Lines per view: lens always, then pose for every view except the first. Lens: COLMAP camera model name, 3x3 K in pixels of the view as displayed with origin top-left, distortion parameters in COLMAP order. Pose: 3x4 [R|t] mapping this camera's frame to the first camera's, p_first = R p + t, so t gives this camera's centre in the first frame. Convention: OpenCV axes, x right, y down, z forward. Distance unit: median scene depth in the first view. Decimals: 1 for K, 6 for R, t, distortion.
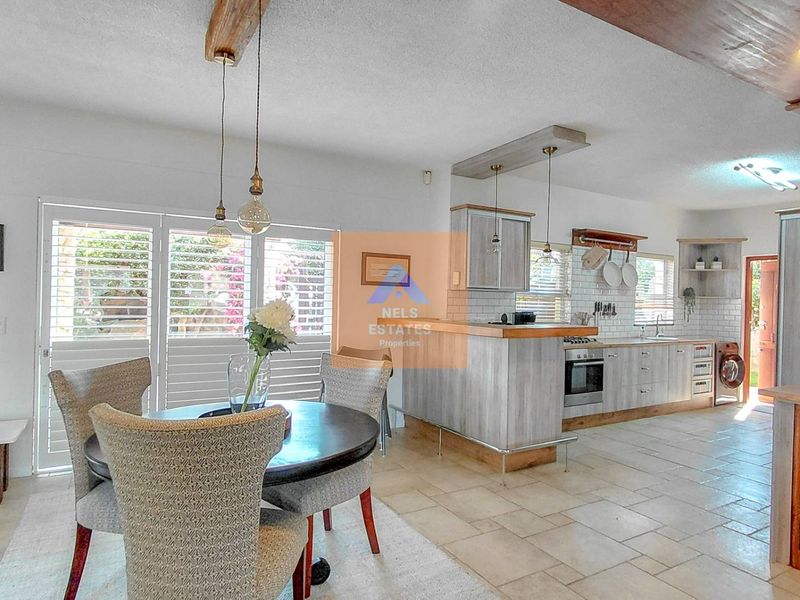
lens RADIAL K [[506.6, 0, 419.5], [0, 506.6, 301.5], [0, 0, 1]] dist [0.001806, 0.004059]
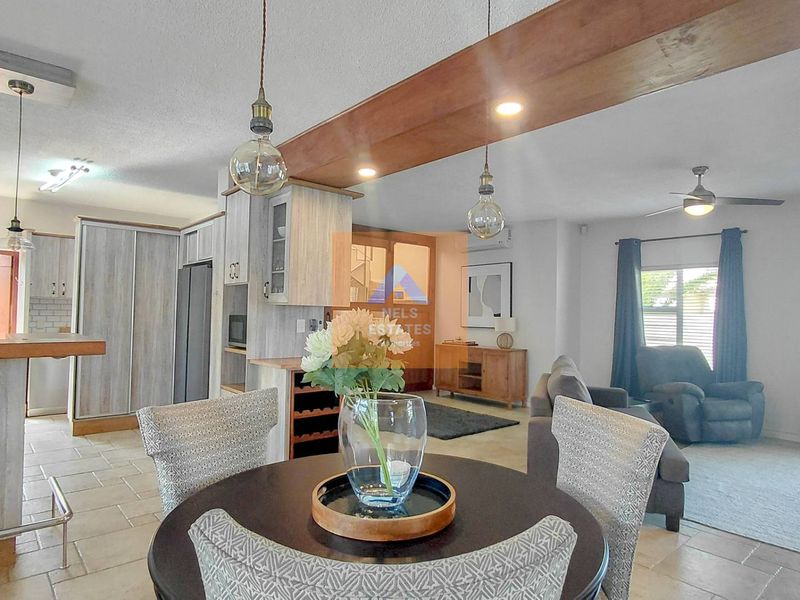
lens RADIAL K [[506.6, 0, 407.4], [0, 506.6, 302.6], [0, 0, 1]] dist [0.001806, 0.004059]
pose [[-0.163829, -0.003627, 0.986482, -0.362573], [-0.020011, 0.999800, 0.000353, -0.007508], [-0.986286, -0.019682, -0.163869, 0.387761]]
